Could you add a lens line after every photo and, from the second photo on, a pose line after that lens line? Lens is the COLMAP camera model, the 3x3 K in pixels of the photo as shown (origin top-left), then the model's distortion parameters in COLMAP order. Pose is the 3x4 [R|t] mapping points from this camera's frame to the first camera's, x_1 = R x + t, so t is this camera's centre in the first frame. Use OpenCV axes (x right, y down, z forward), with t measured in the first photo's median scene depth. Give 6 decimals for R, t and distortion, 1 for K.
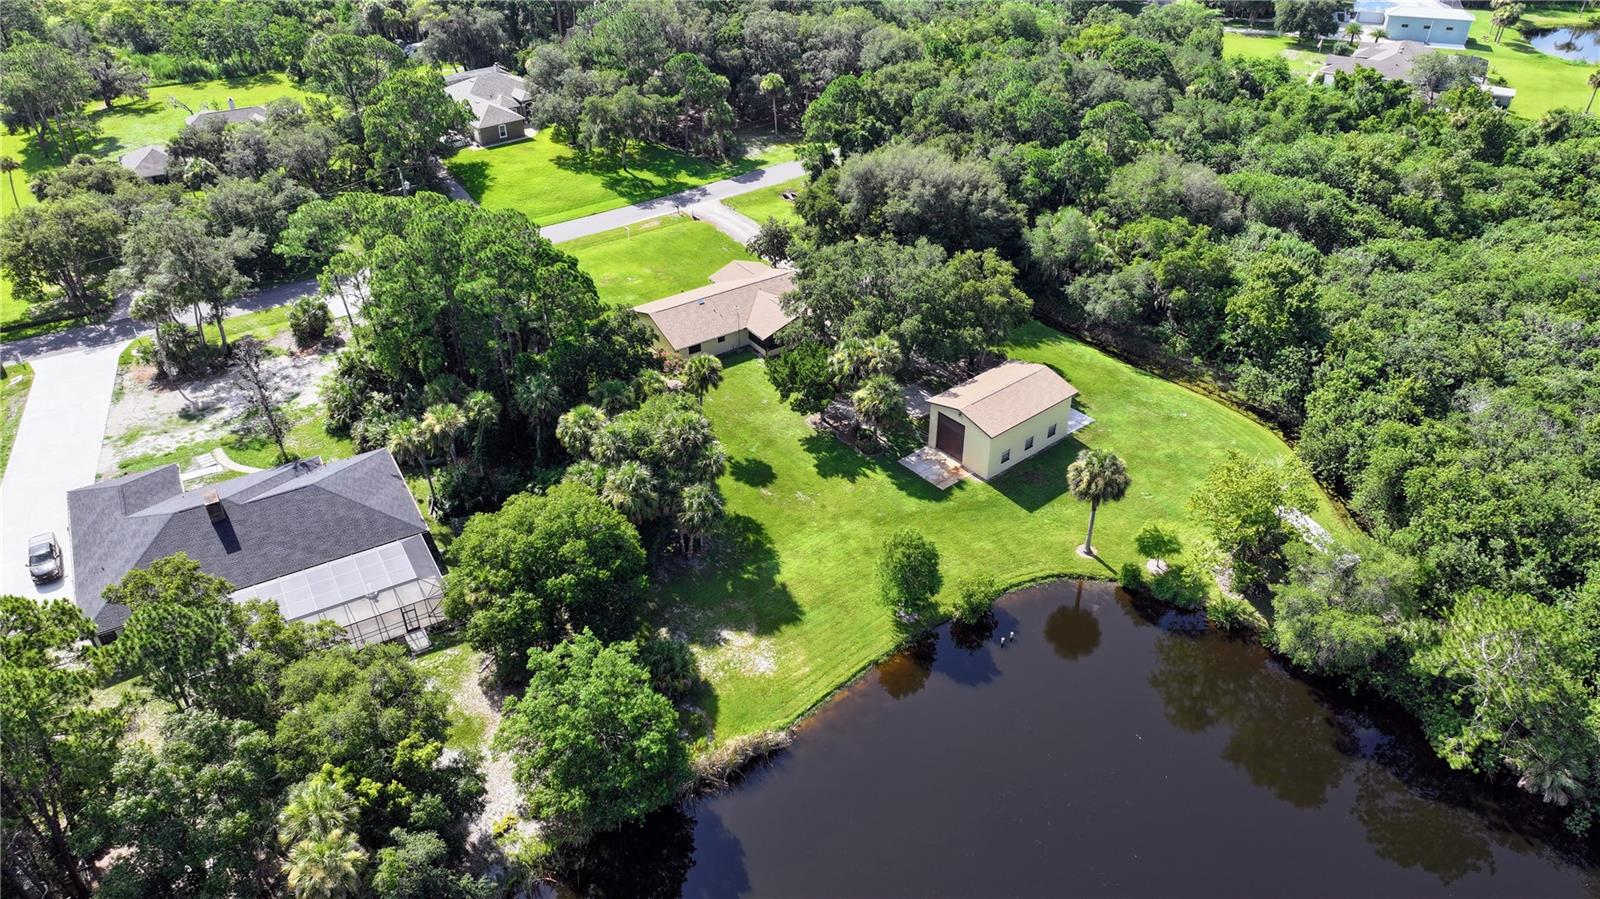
lens RADIAL K [[1122.5, 0, 806.5], [0, 1122.5, 447.2], [0, 0, 1]] dist [-0.004346, 0.023330]
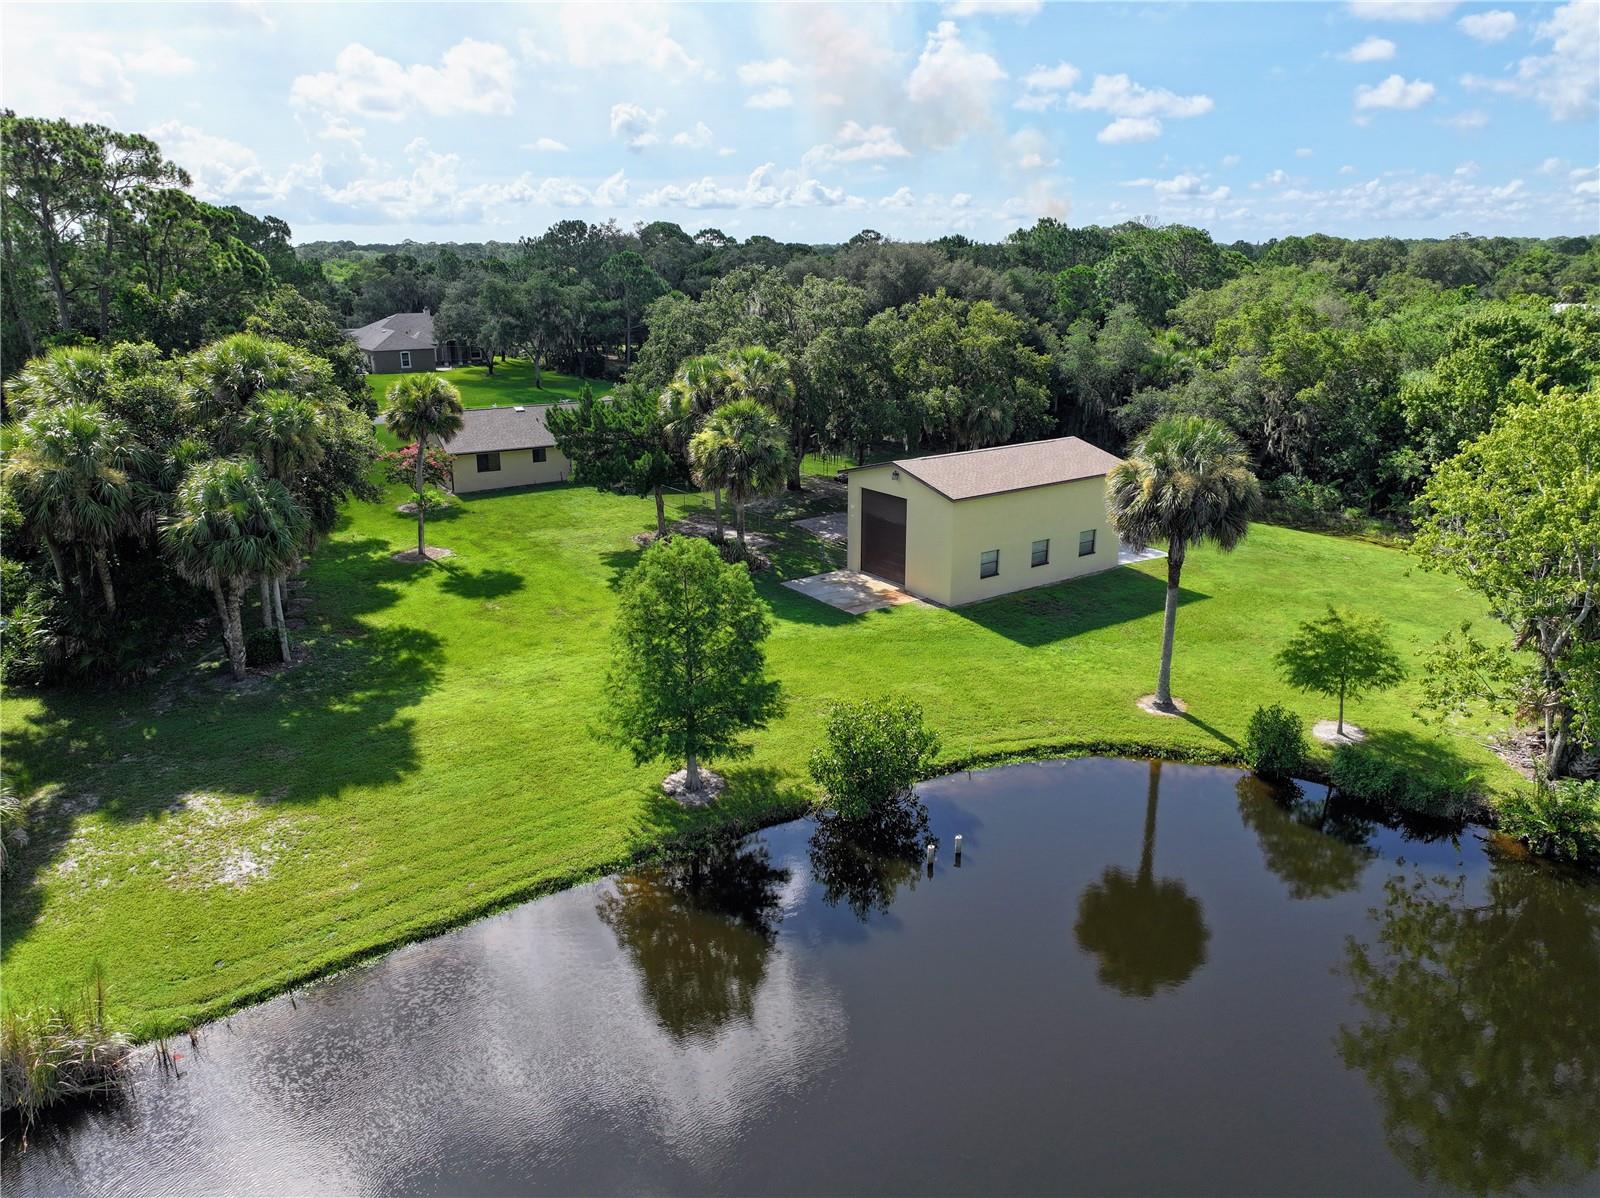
lens RADIAL K [[1119.4, 0, 806.0], [0, 1119.4, 592.8], [0, 0, 1]] dist [0.005927, 0.002487]
pose [[0.996719, 0.026311, -0.076541, 0.124483], [-0.047588, 0.955461, -0.291254, 0.154695], [0.065469, 0.293941, 0.953579, 0.486873]]
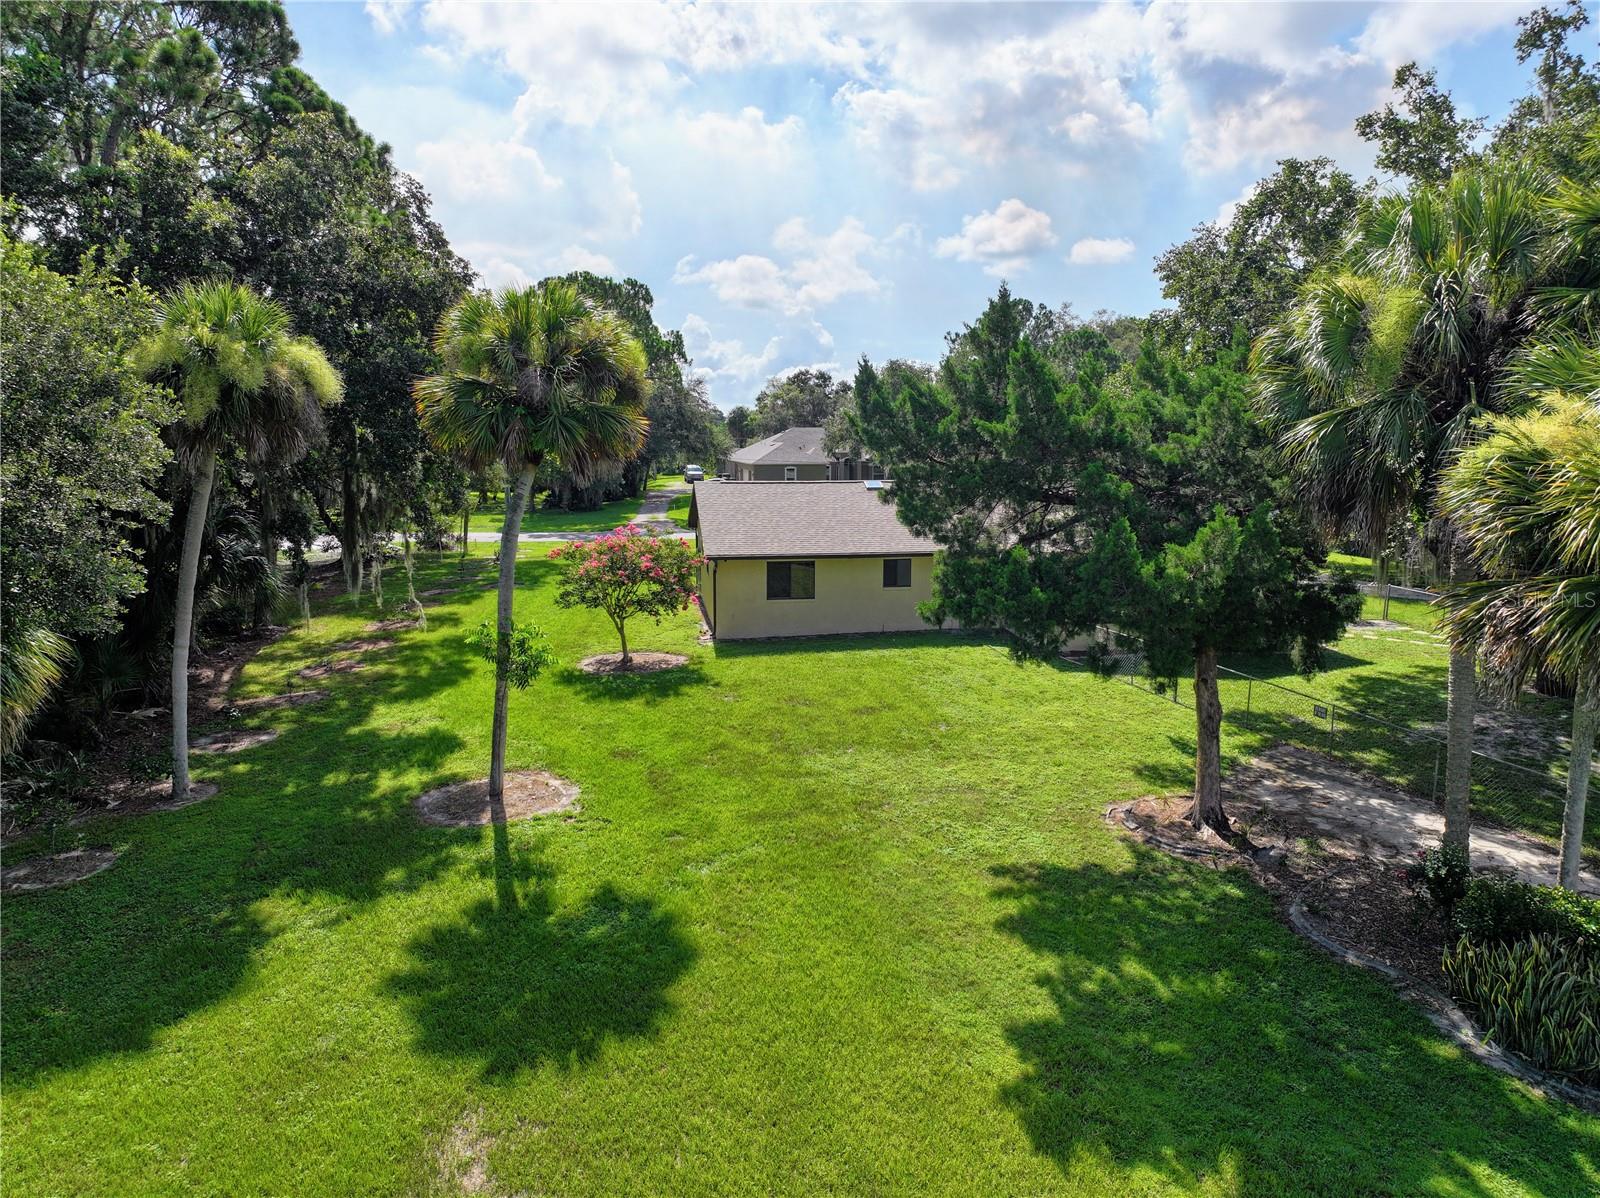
lens RADIAL K [[1083.7, 0, 805.1], [0, 1083.7, 598.9], [0, 0, 1]] dist [0.019774, 0.005462]
pose [[0.893147, 0.071752, -0.444005, 0.030048], [-0.255314, 0.893601, -0.369176, 0.021463], [0.370274, 0.443089, 0.816437, 0.818128]]
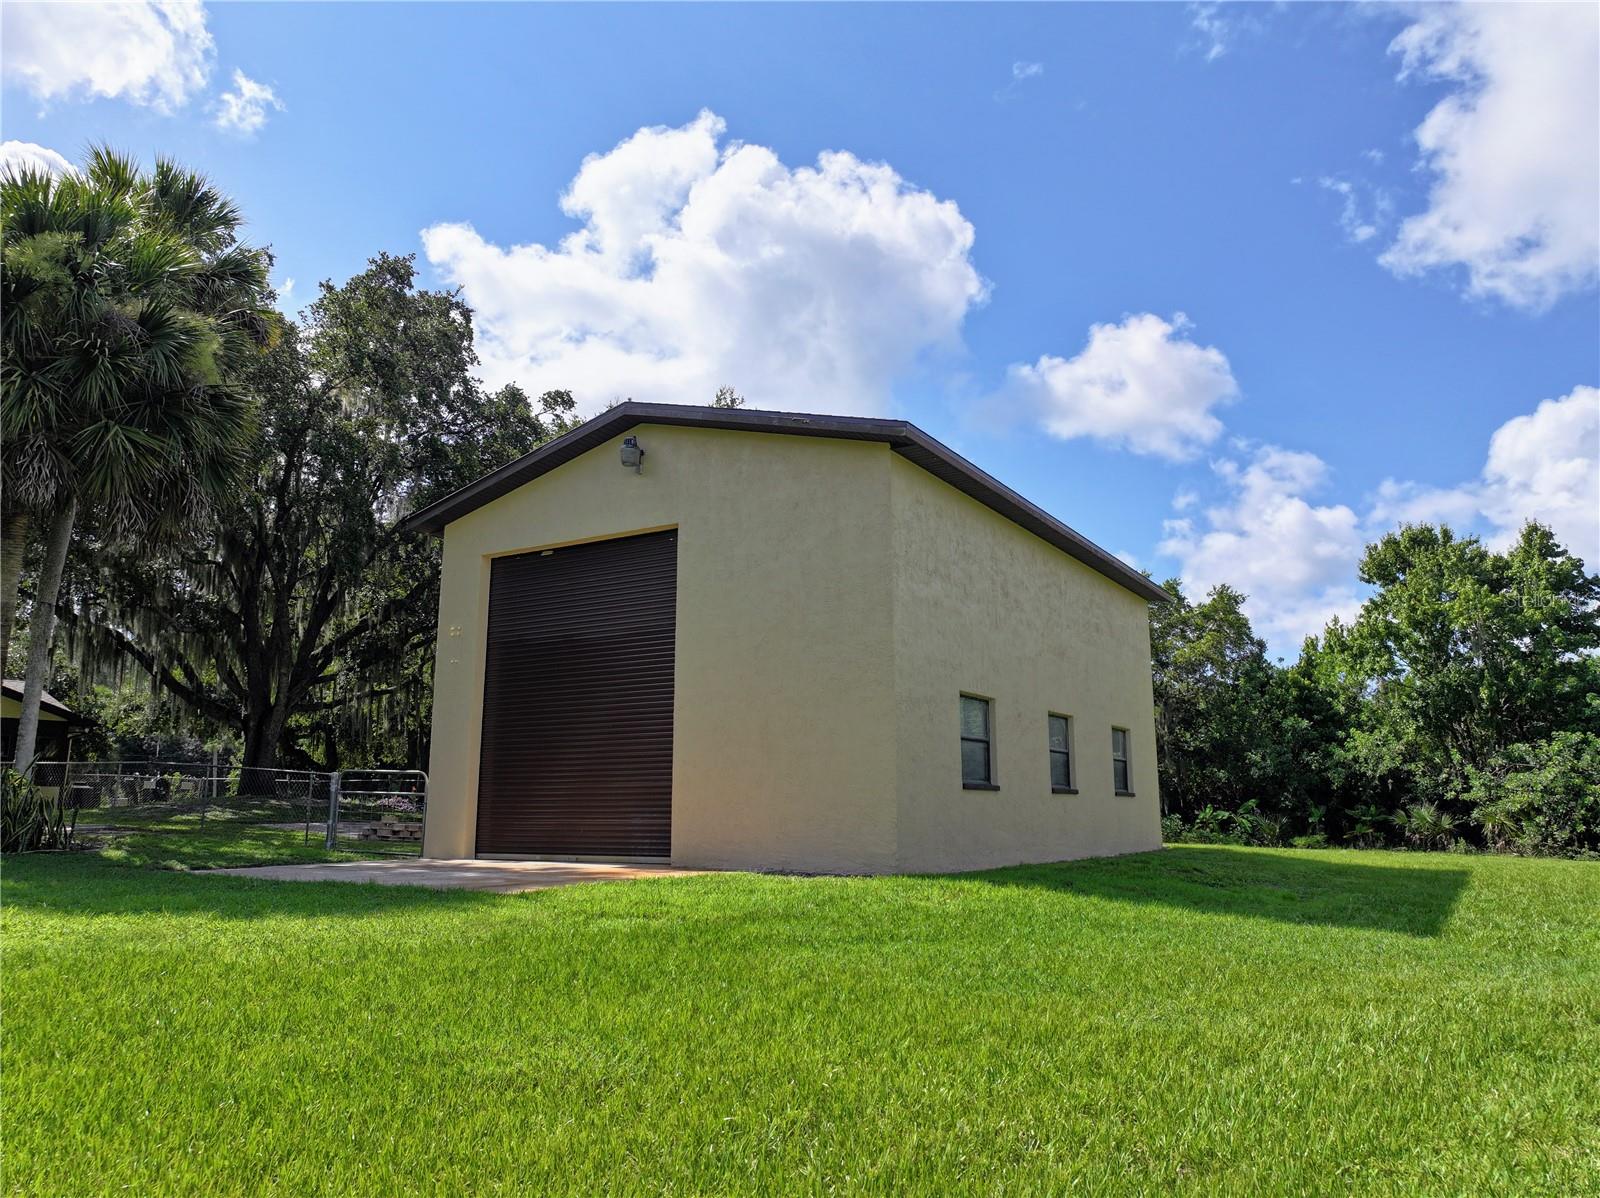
lens RADIAL K [[1119.4, 0, 806.0], [0, 1119.4, 592.8], [0, 0, 1]] dist [0.005927, 0.002487]
pose [[0.943614, 0.064476, 0.324708, 0.102084], [0.181151, 0.720404, -0.669479, 0.078244], [-0.277086, 0.690551, 0.668104, 0.829780]]
